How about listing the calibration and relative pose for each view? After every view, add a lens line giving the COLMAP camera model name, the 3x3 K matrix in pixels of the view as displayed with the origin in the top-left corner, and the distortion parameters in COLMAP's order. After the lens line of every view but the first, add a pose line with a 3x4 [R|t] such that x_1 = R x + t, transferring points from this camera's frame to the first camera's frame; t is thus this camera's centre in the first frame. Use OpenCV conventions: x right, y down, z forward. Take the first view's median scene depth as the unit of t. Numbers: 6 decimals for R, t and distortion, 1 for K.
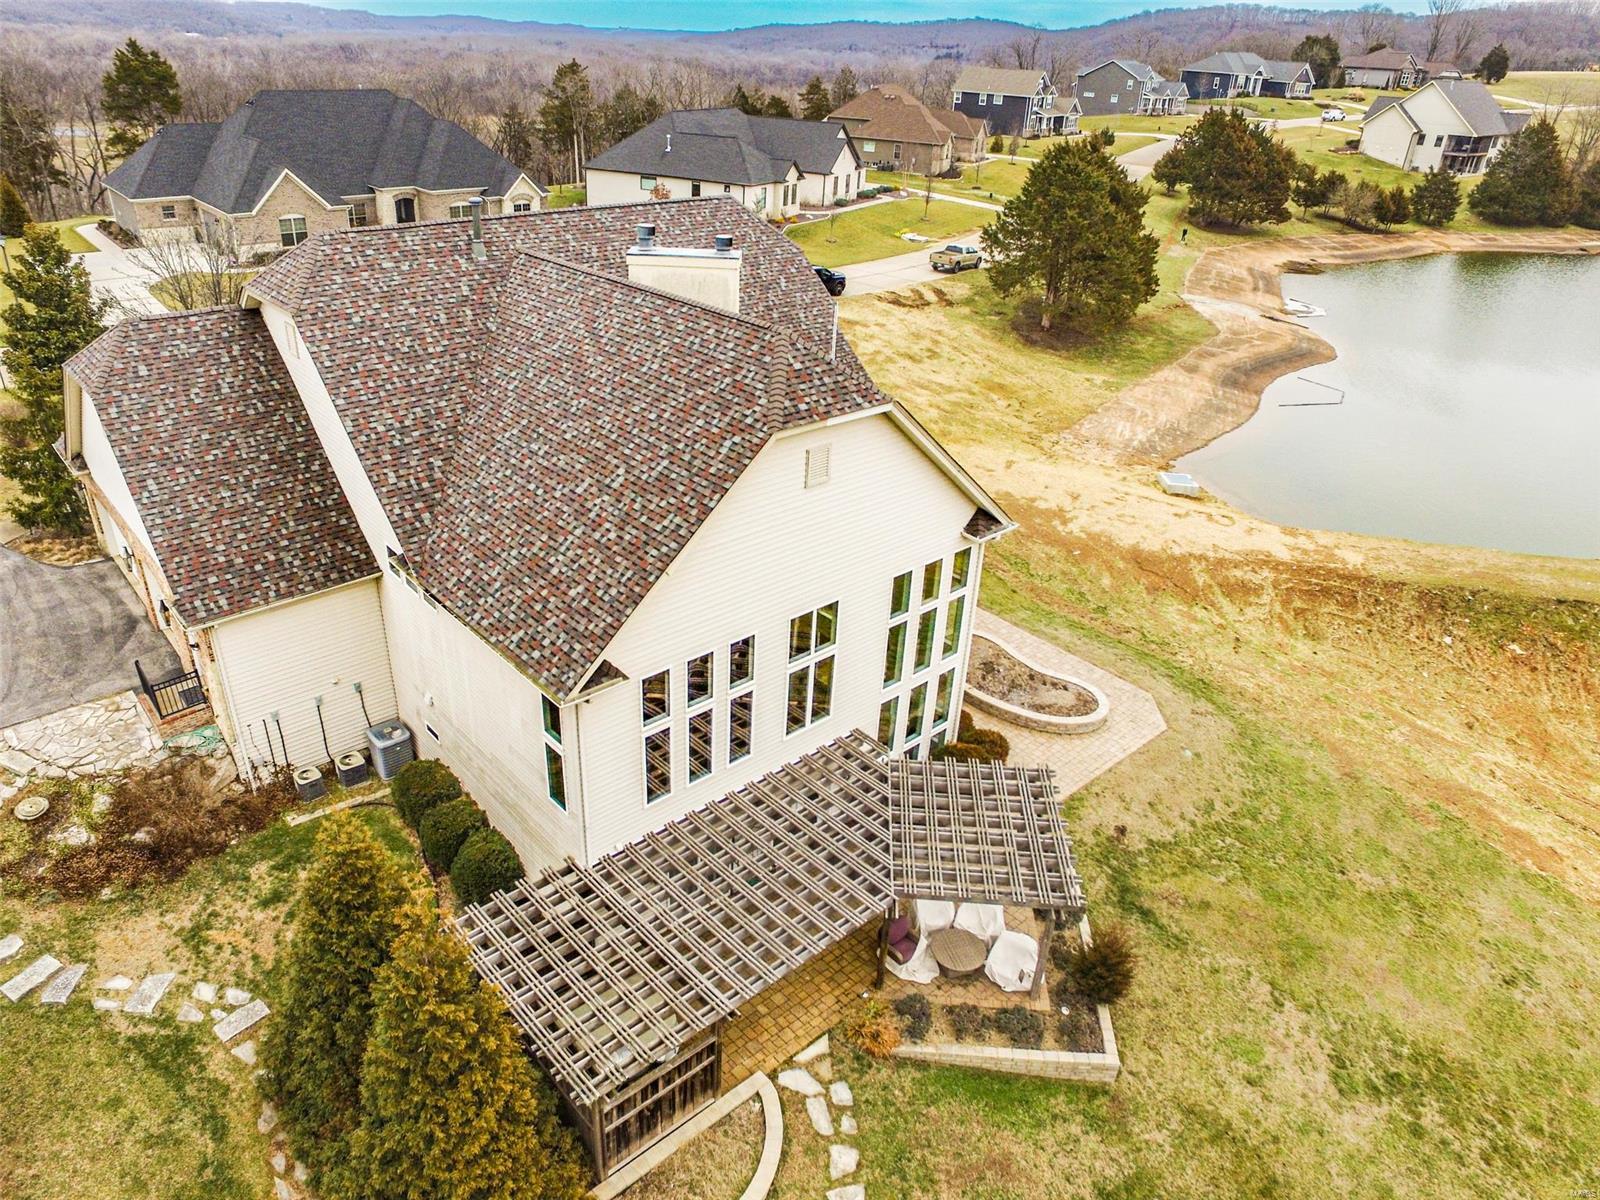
lens RADIAL K [[1073.4, 0, 789.1], [0, 1073.4, 606.3], [0, 0, 1]] dist [-0.117359, 0.086393]
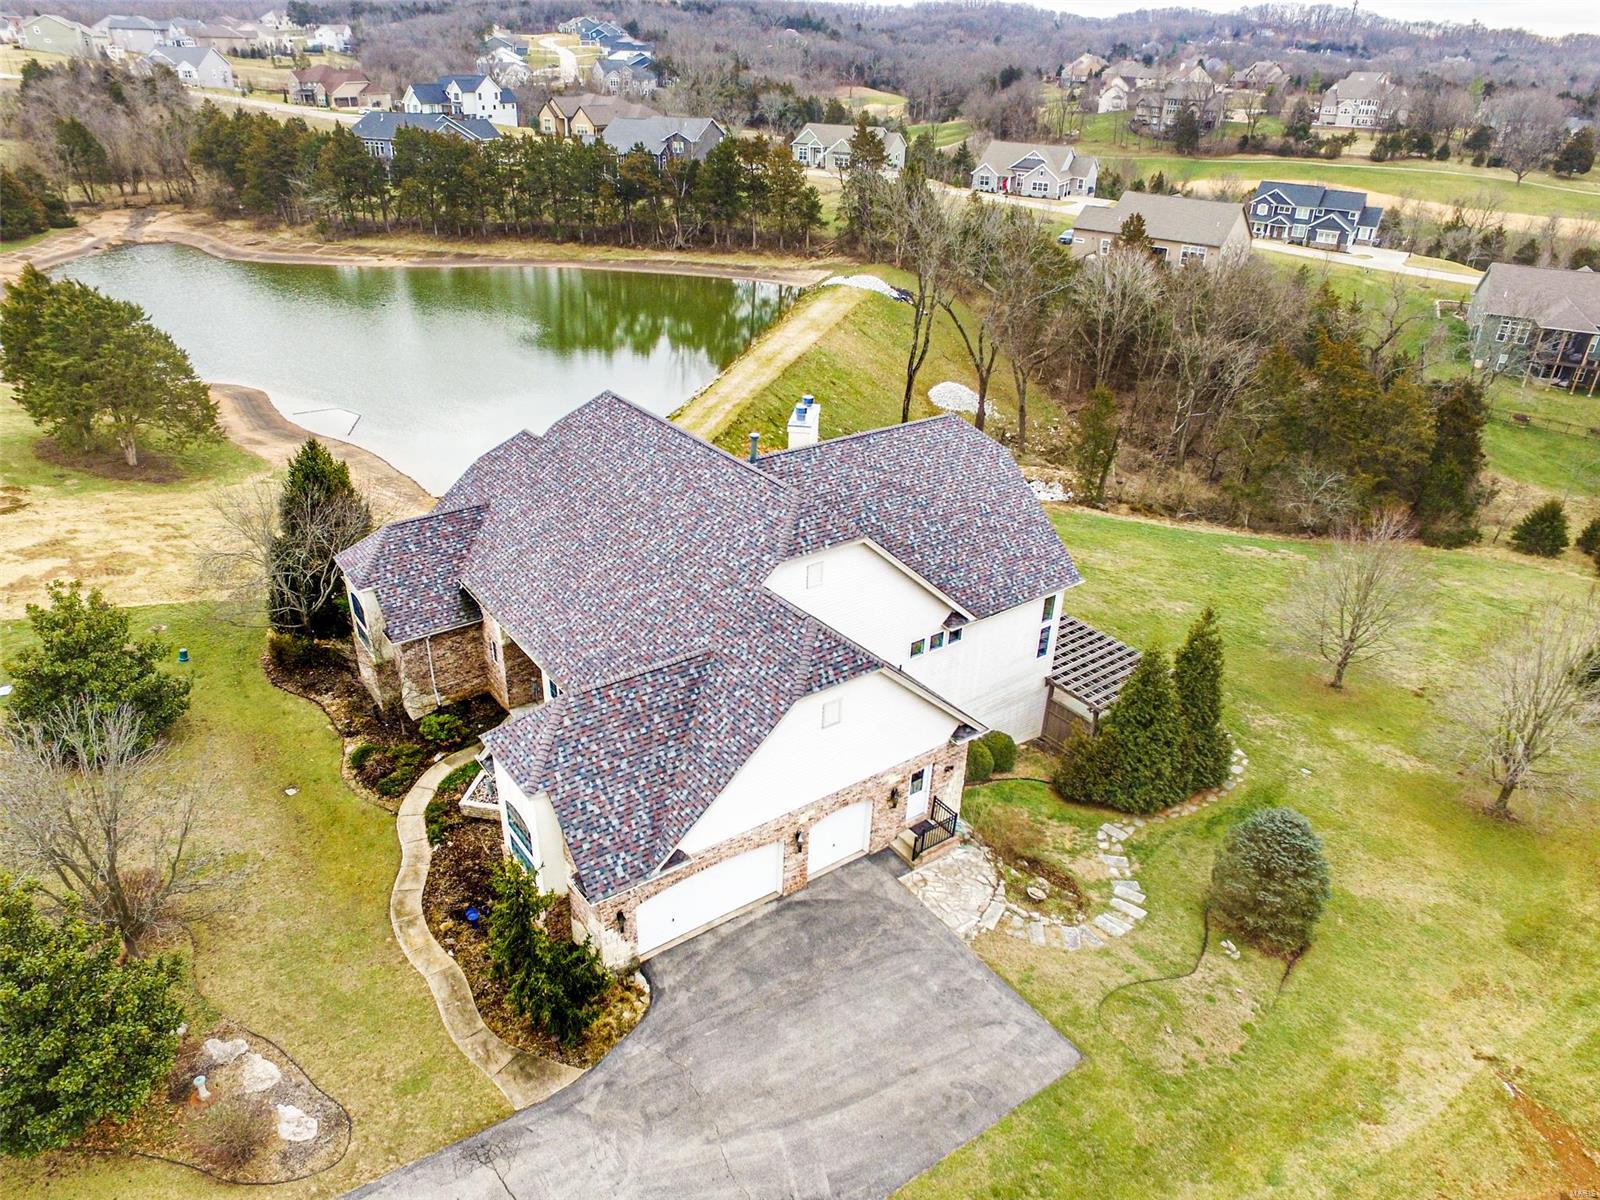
lens RADIAL K [[1073.4, 0, 792.0], [0, 1073.4, 603.0], [0, 0, 1]] dist [-0.117359, 0.086393]
pose [[0.103173, -0.499518, 0.860138, -1.614729], [0.457766, 0.791576, 0.404793, -0.767906], [-0.883066, 0.351978, 0.310332, 0.622249]]
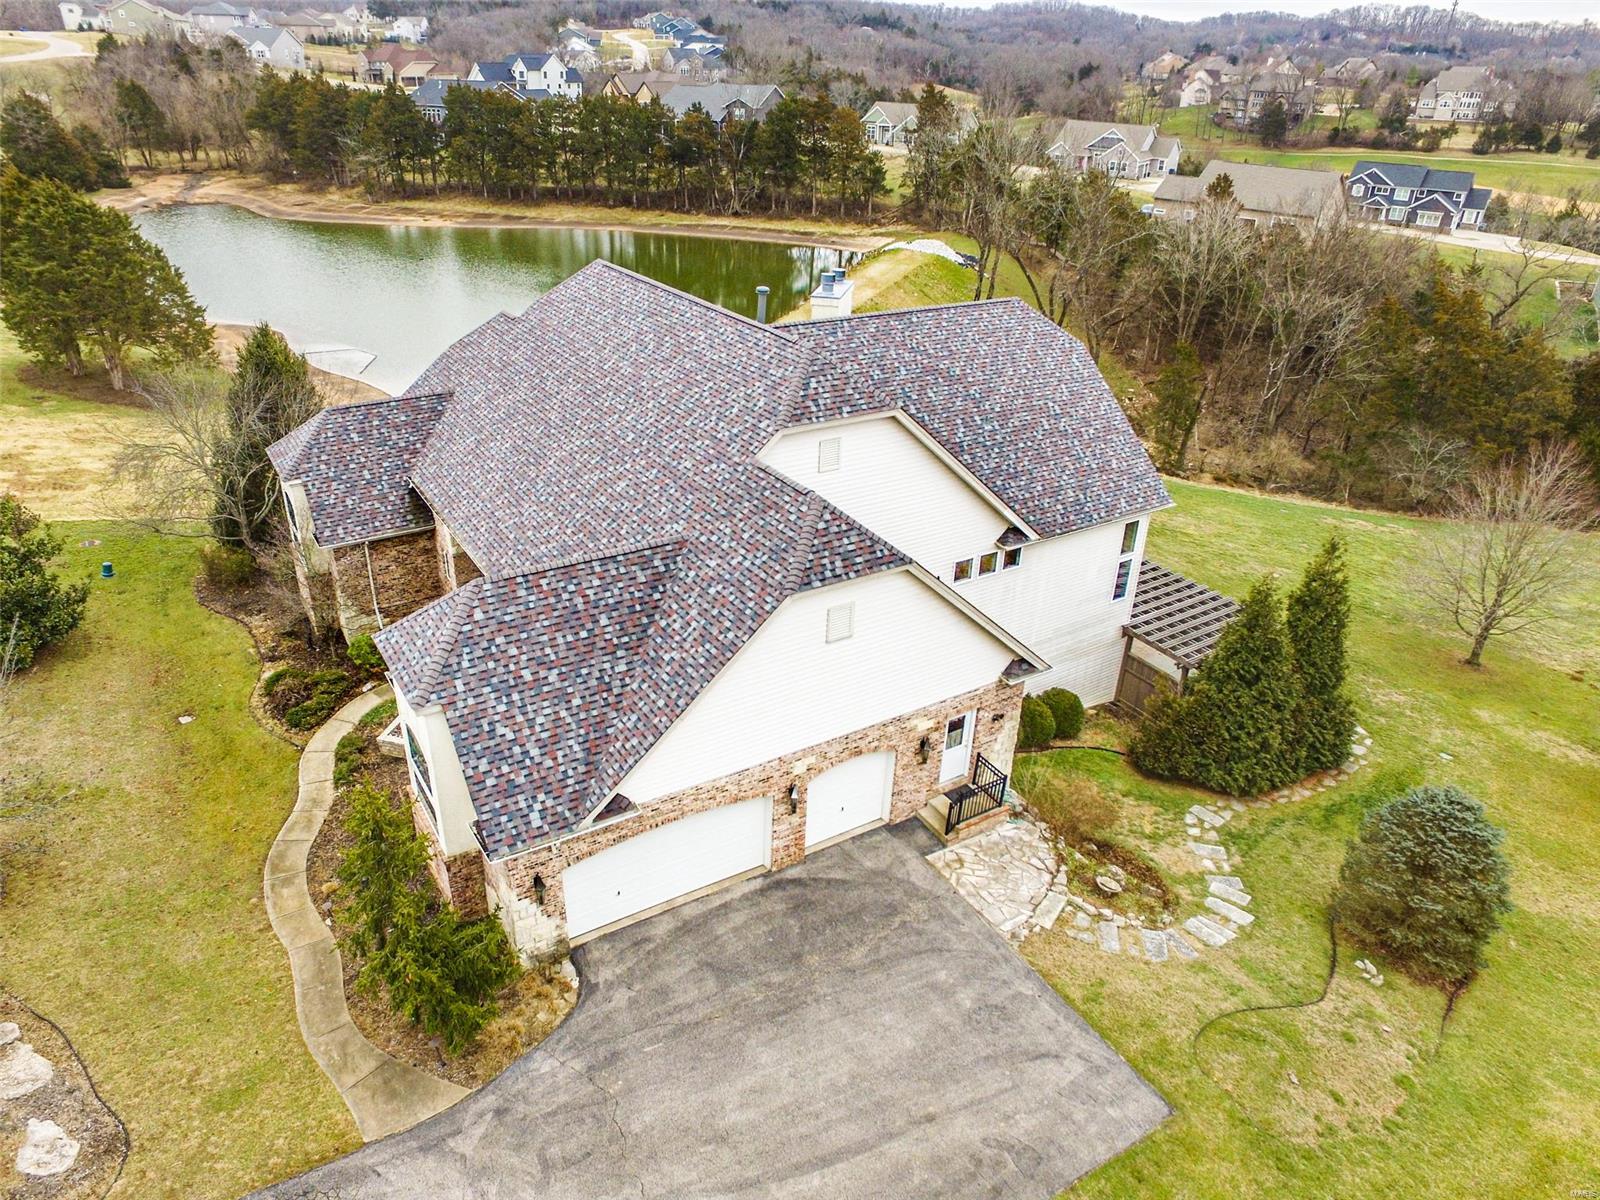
lens RADIAL K [[1073.4, 0, 791.4], [0, 1073.4, 604.0], [0, 0, 1]] dist [-0.117359, 0.086393]
pose [[0.167878, -0.490189, 0.855296, -1.403105], [0.452656, 0.809069, 0.374847, -0.532784], [-0.875739, 0.324226, 0.357712, 0.708975]]
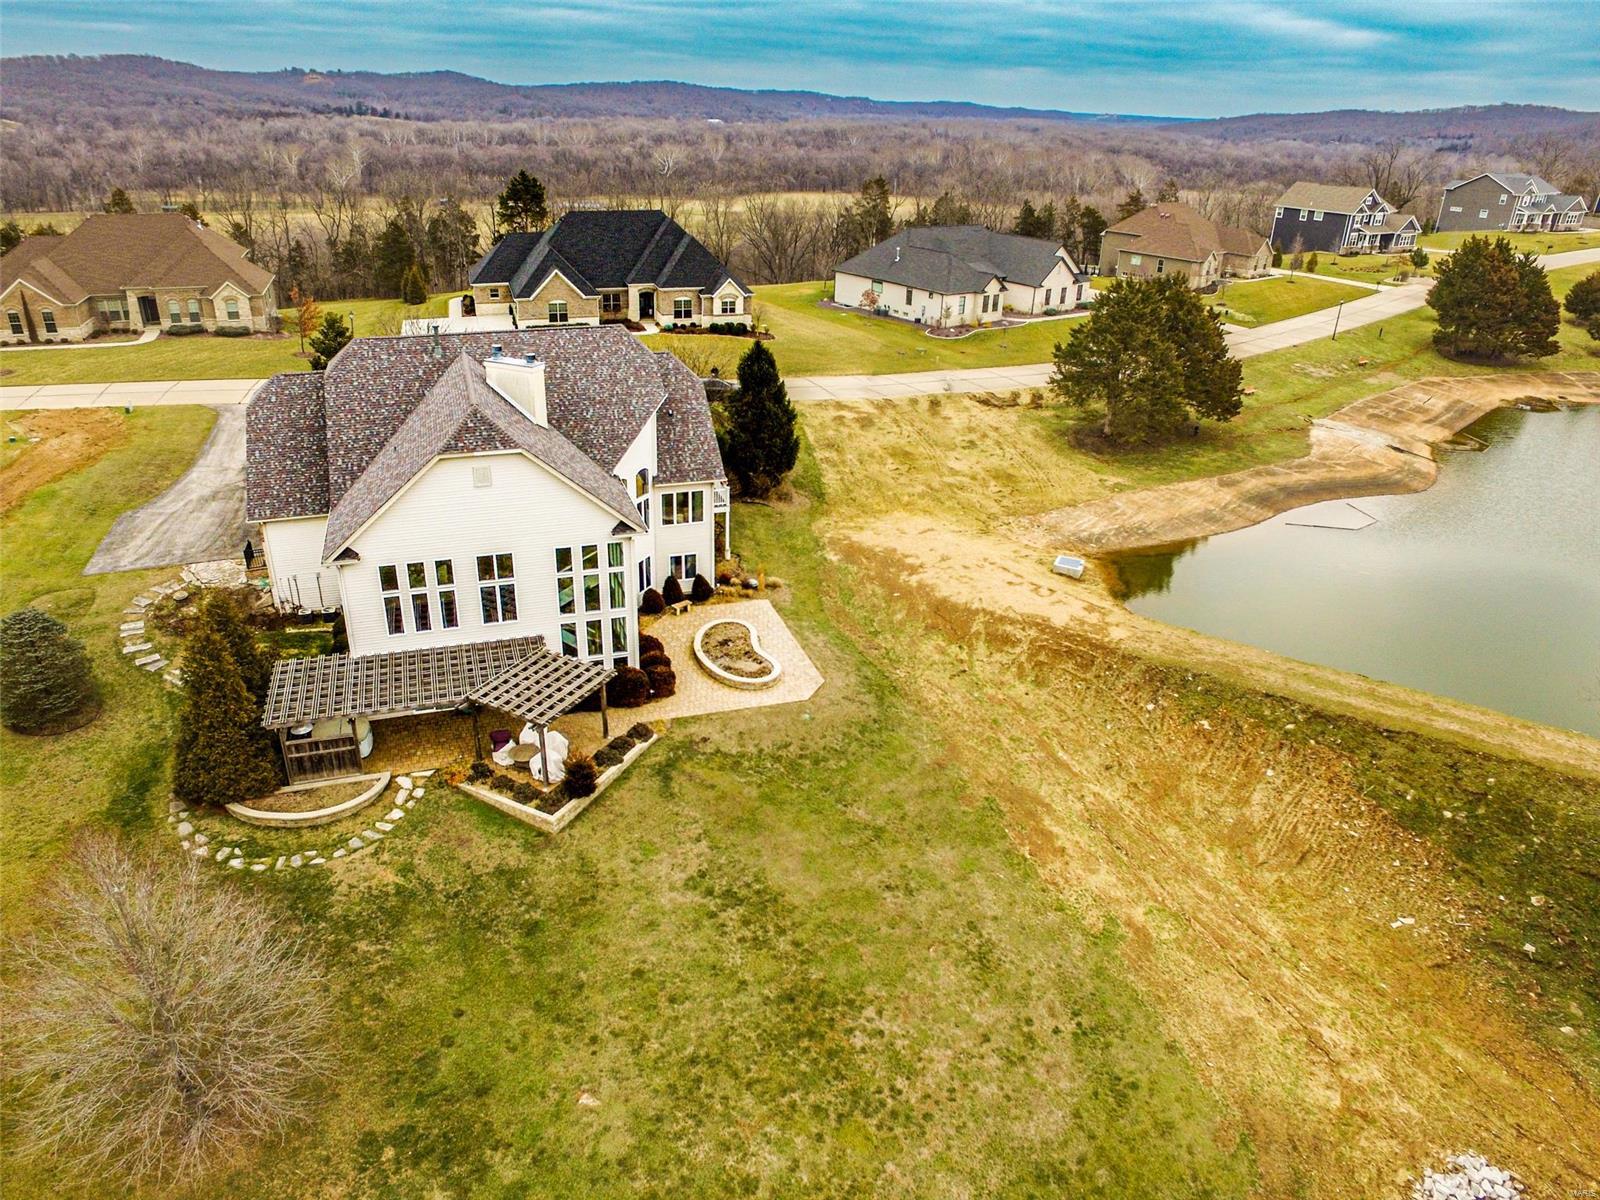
lens RADIAL K [[1073.4, 0, 788.7], [0, 1073.4, 604.1], [0, 0, 1]] dist [-0.117359, 0.086393]
pose [[0.915245, 0.156450, -0.371281, 1.077516], [-0.181465, 0.982837, -0.033182, 0.050320], [0.359717, 0.097744, 0.927928, -0.479551]]
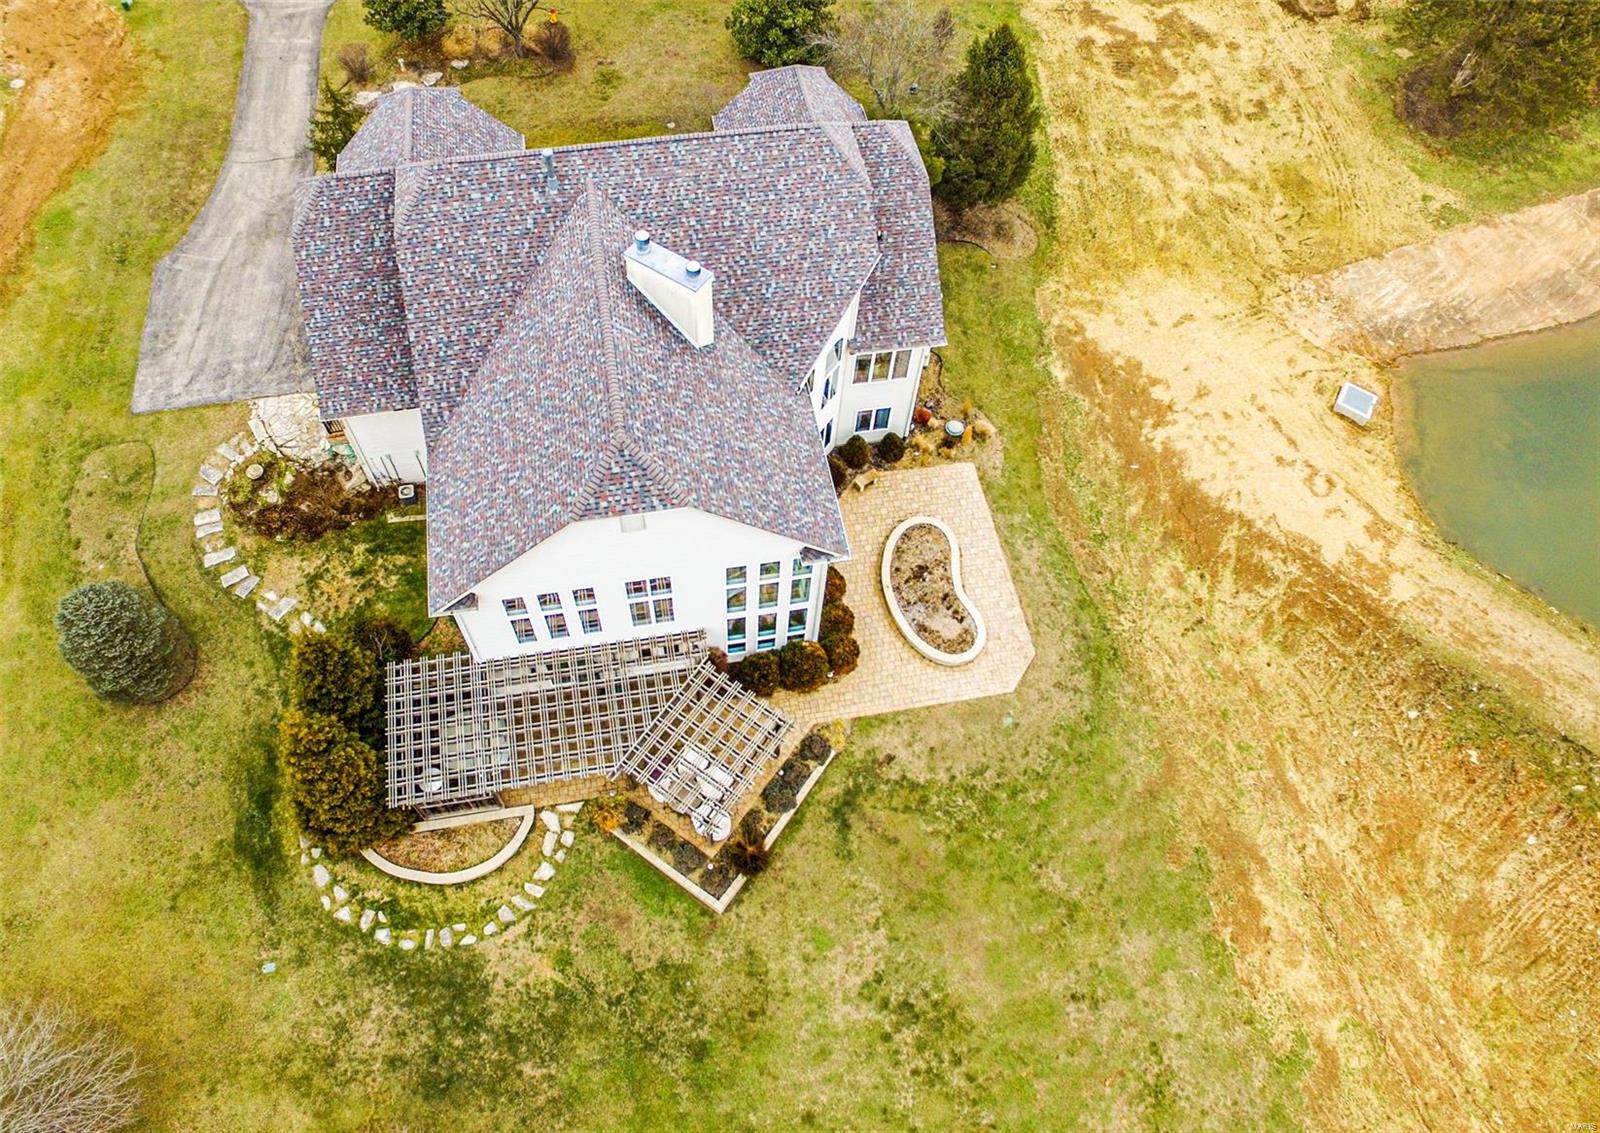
lens RADIAL K [[1084.8, 0, 788.5], [0, 1084.8, 546.3], [0, 0, 1]] dist [-0.114823, 0.081394]
pose [[0.854470, 0.438848, -0.278018, 0.512860], [-0.250974, 0.817280, 0.518715, -0.749659], [0.454855, -0.373451, 0.808480, -0.066129]]
